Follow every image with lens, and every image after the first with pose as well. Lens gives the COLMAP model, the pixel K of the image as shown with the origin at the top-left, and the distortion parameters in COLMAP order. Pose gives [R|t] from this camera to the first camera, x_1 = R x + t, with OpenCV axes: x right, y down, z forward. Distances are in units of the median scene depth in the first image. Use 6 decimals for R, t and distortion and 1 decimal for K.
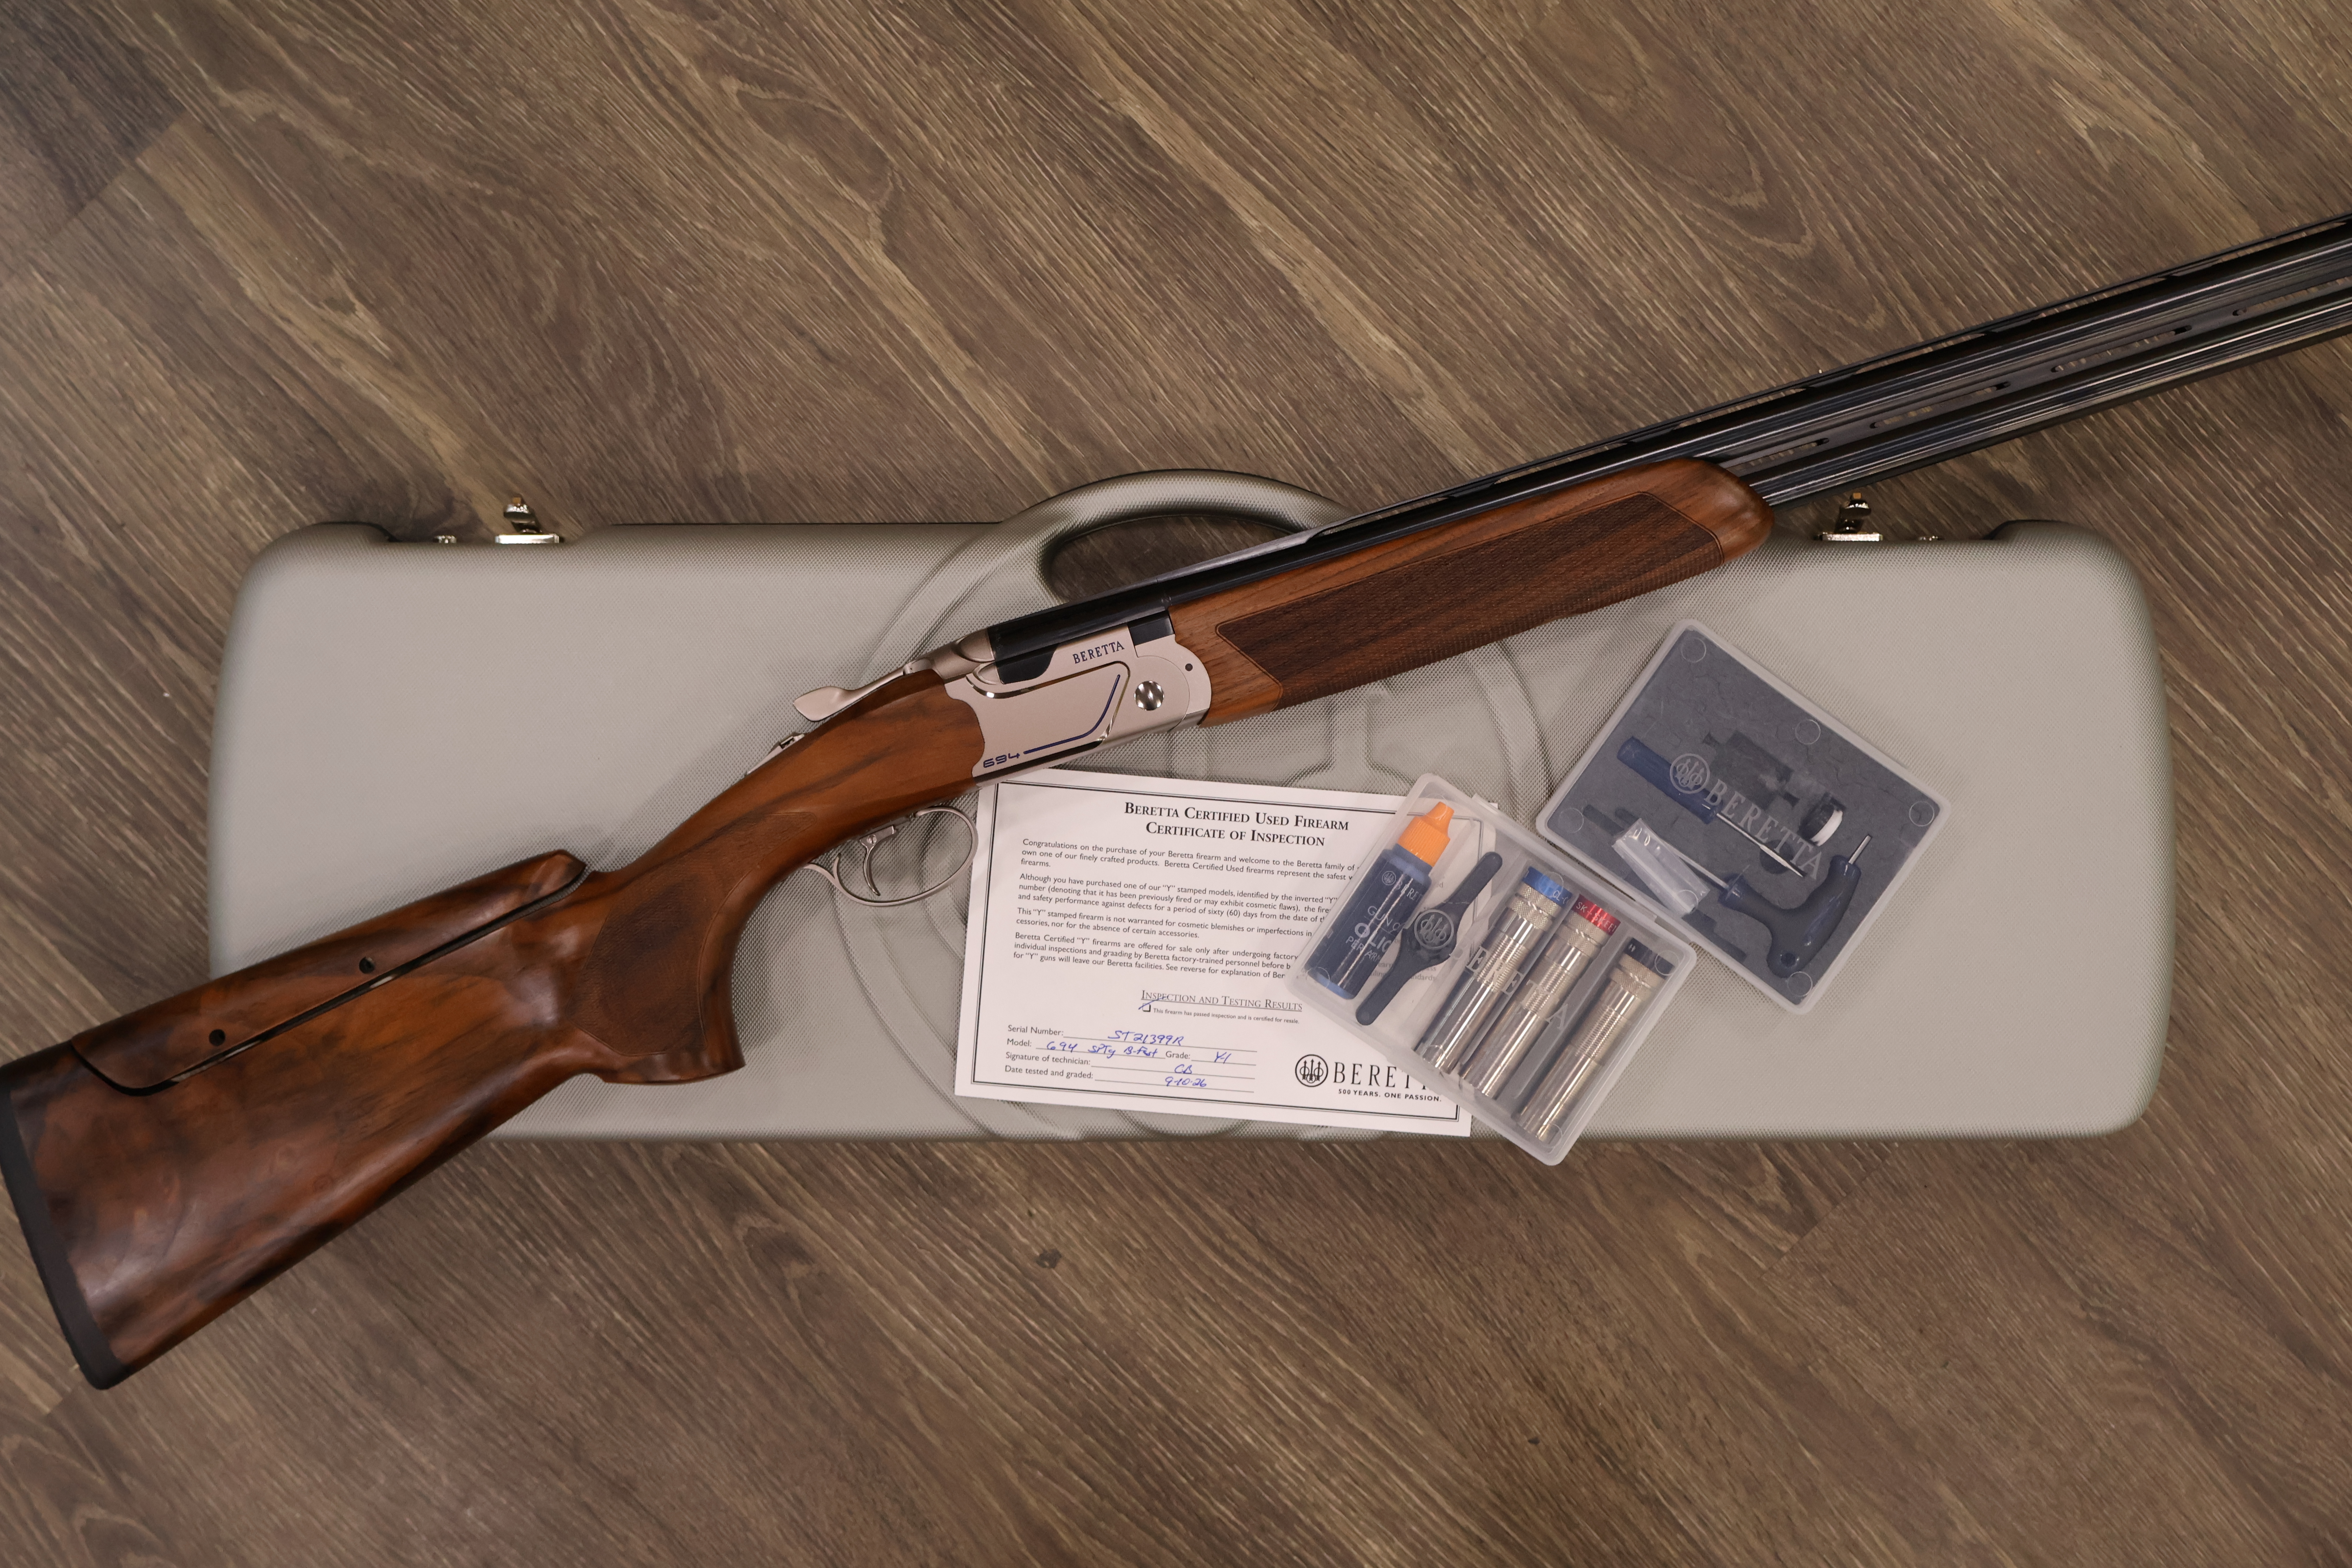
lens RADIAL K [[2632.8, 0, 1172.9], [0, 2632.8, 797.3], [0, 0, 1]] dist [0.012358, 0.000000]
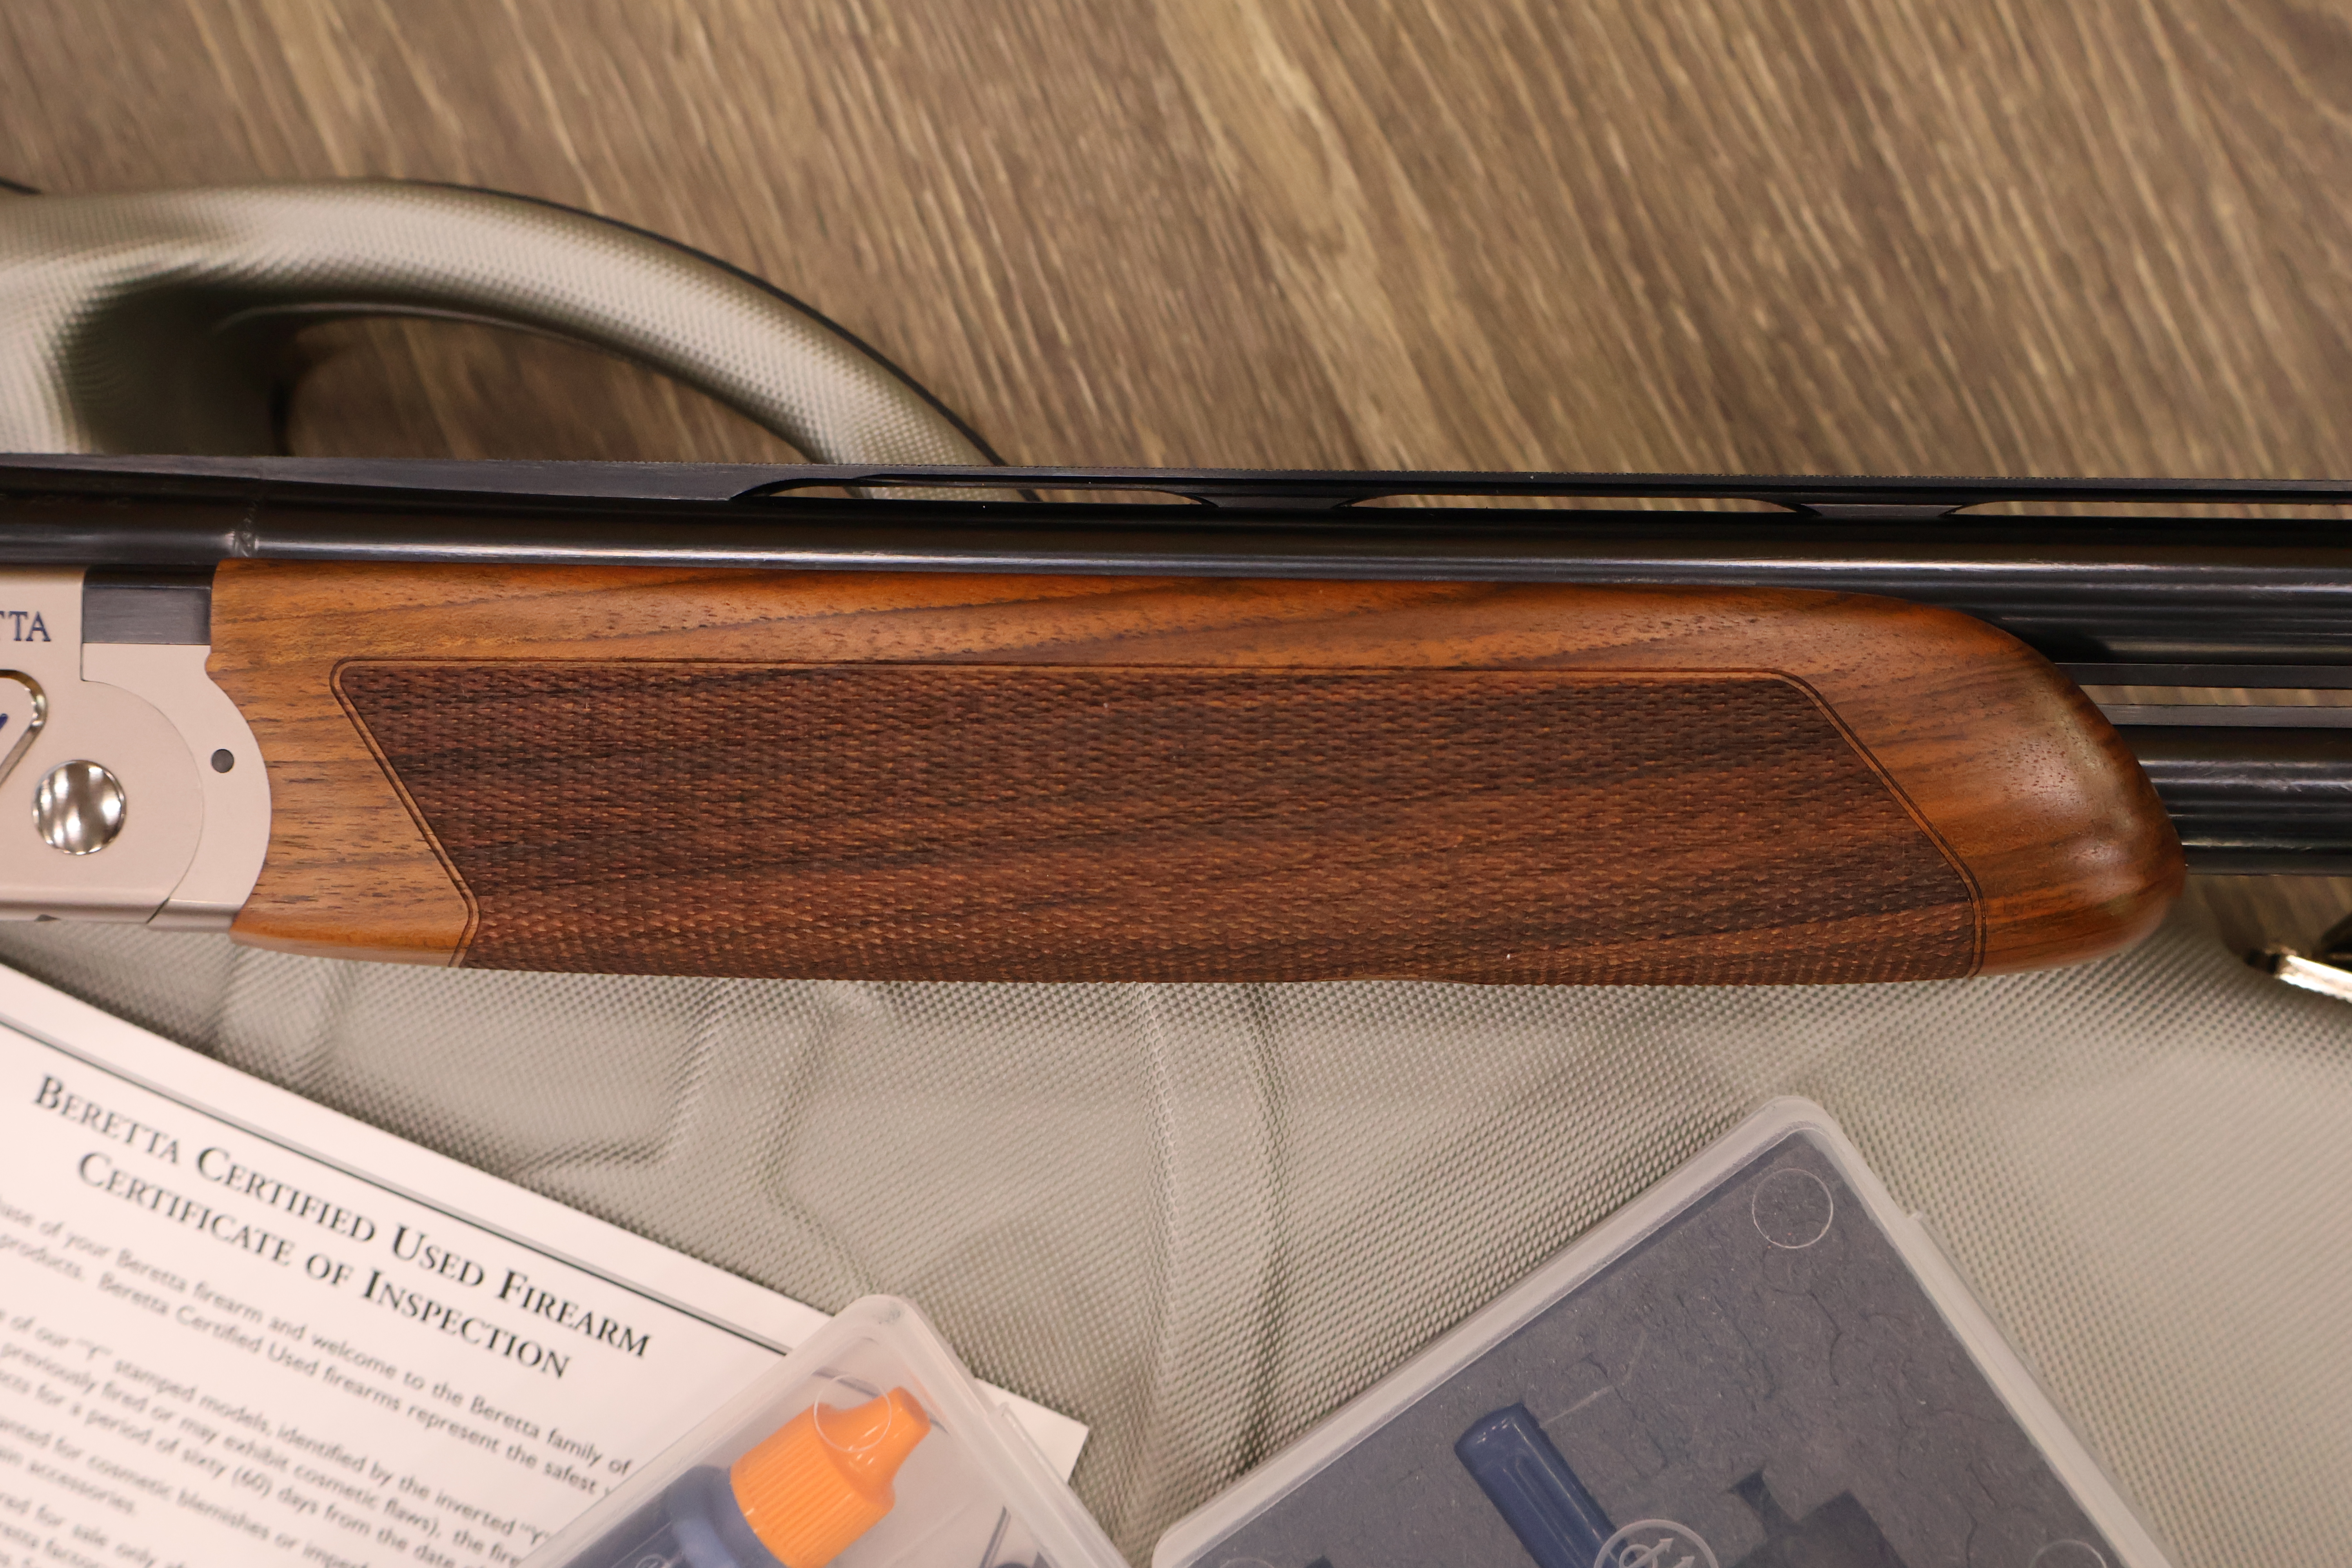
lens RADIAL K [[2632.8, 0, 1174.2], [0, 2632.8, 788.3], [0, 0, 1]] dist [0.012358, 0.000000]
pose [[0.948552, 0.310592, -0.061489, 0.128779], [-0.310174, 0.950537, 0.016464, -0.083274], [0.063561, 0.003456, 0.997972, 0.667221]]
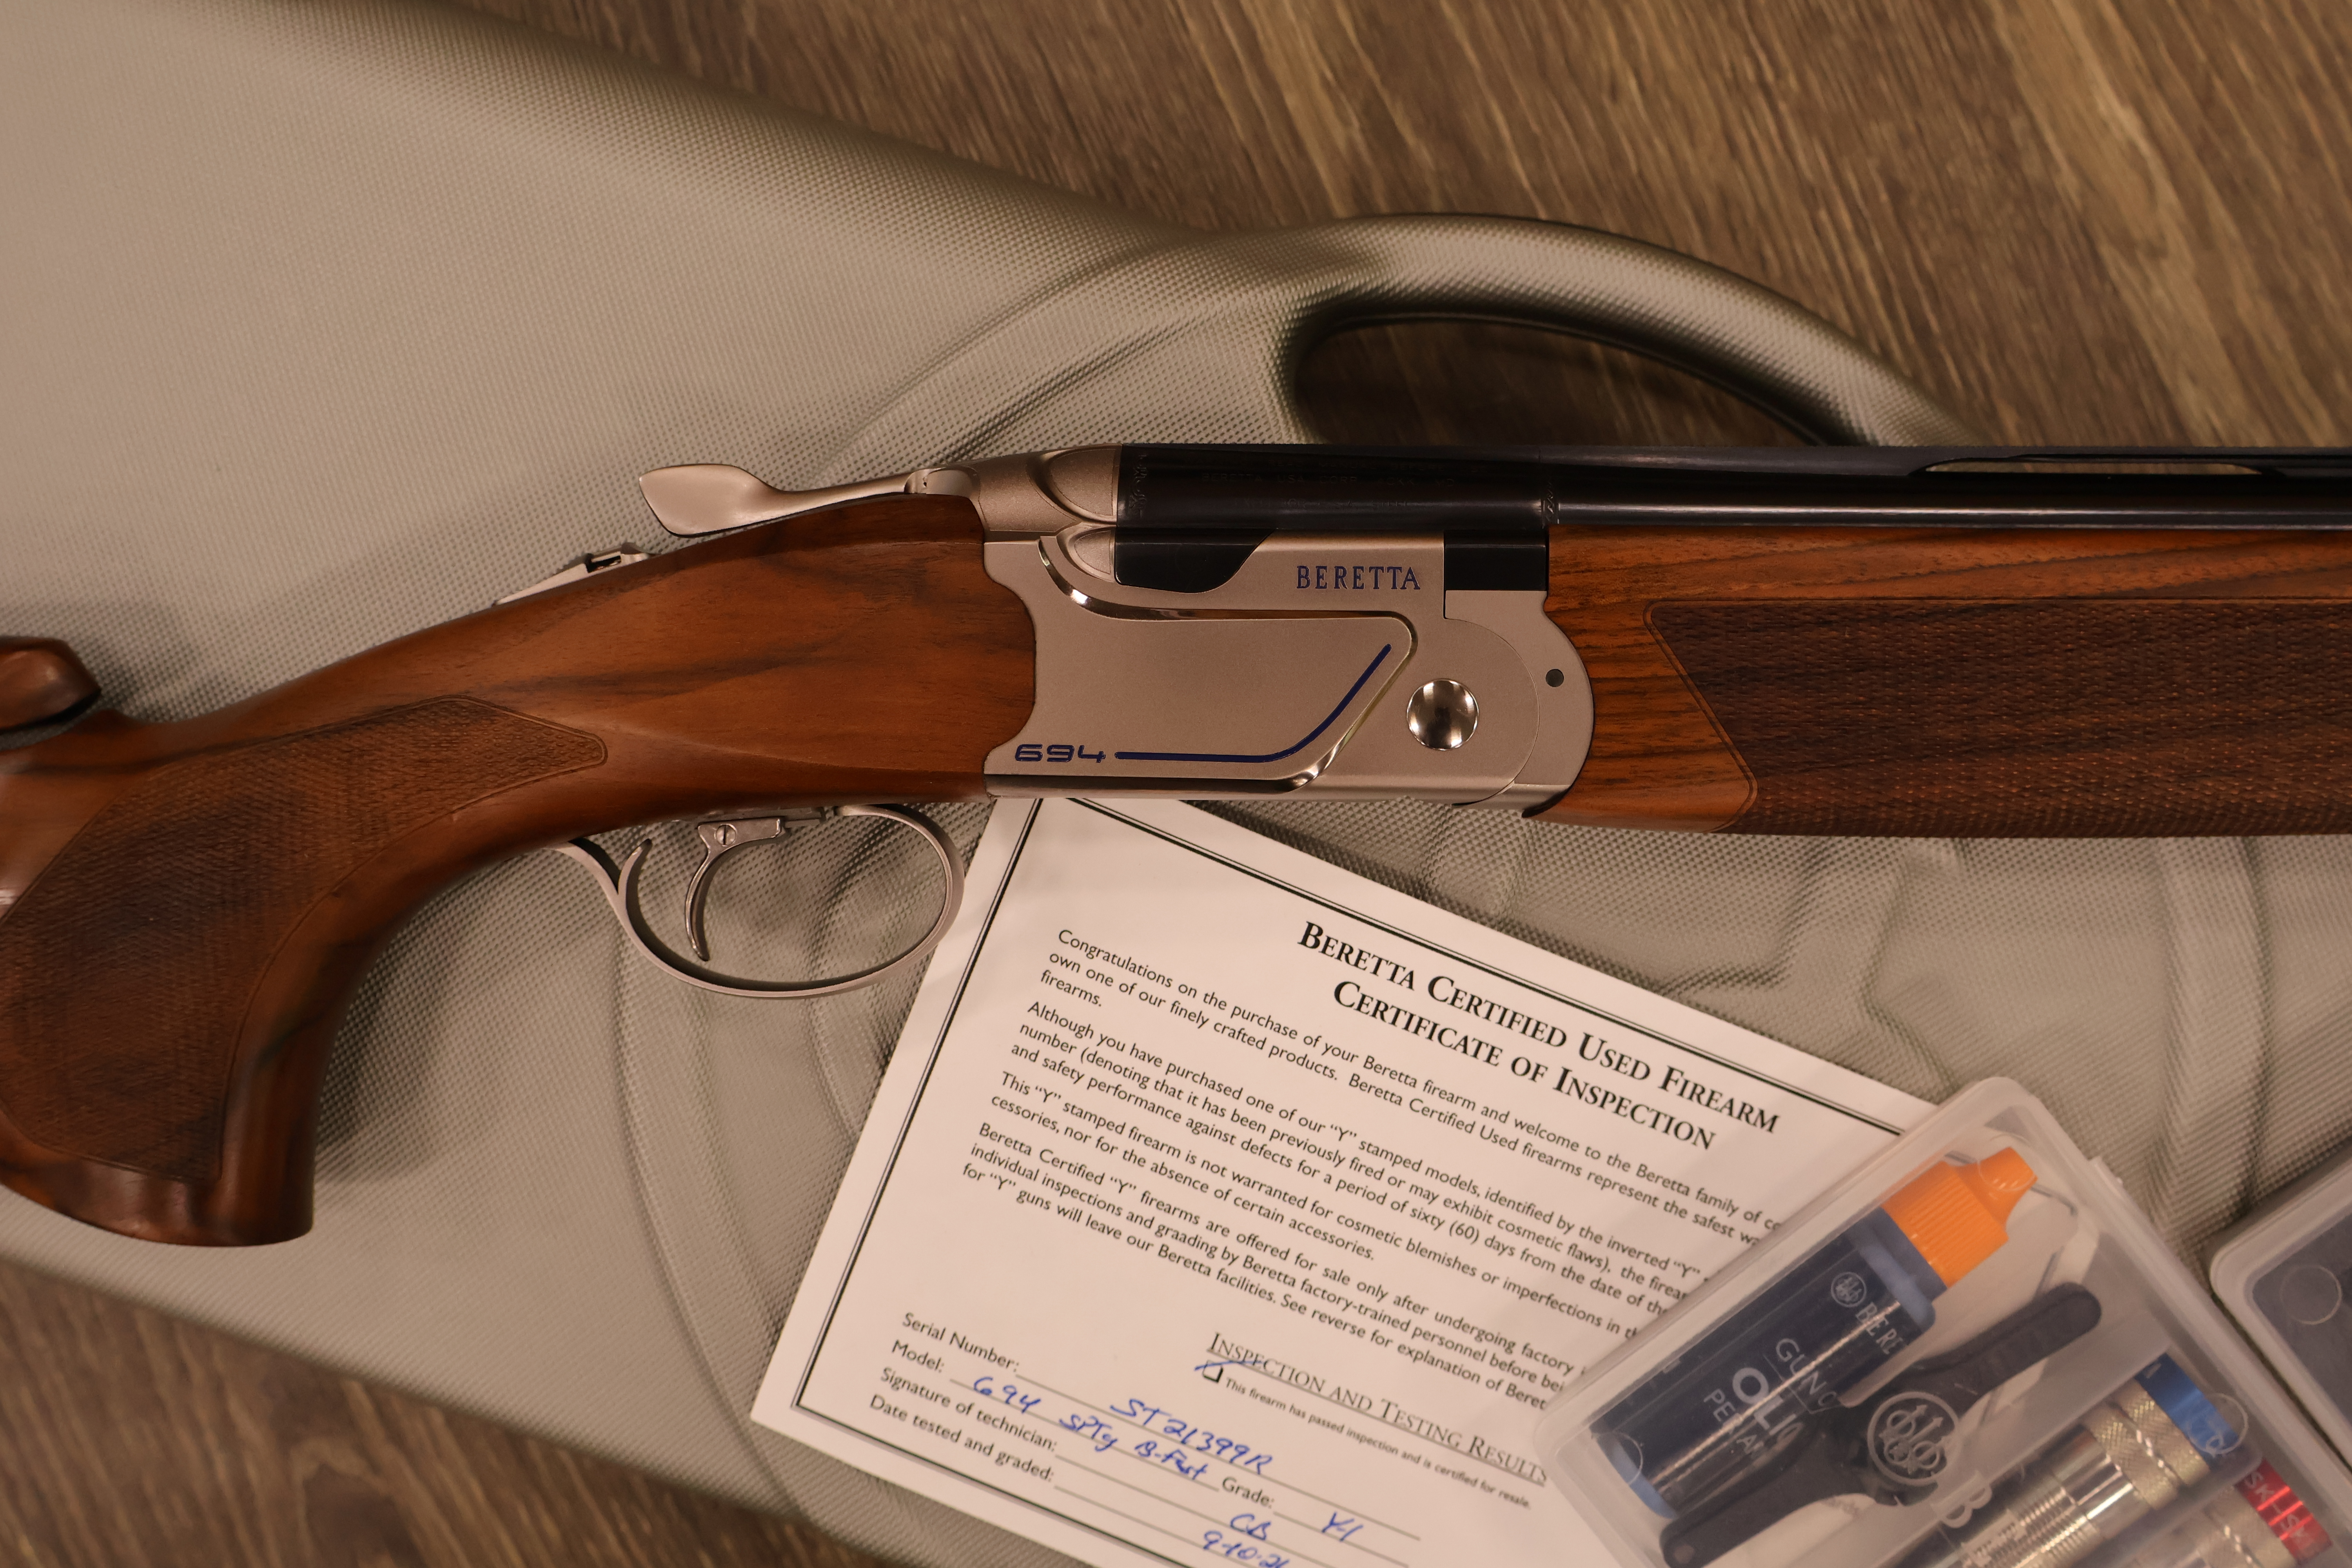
lens RADIAL K [[2632.8, 0, 1177.4], [0, 2632.8, 791.7], [0, 0, 1]] dist [0.012358, 0.000000]
pose [[0.953012, 0.300905, -0.034984, -0.029667], [-0.299309, 0.953122, 0.044417, -0.031546], [0.046710, -0.031858, 0.998400, 0.558521]]
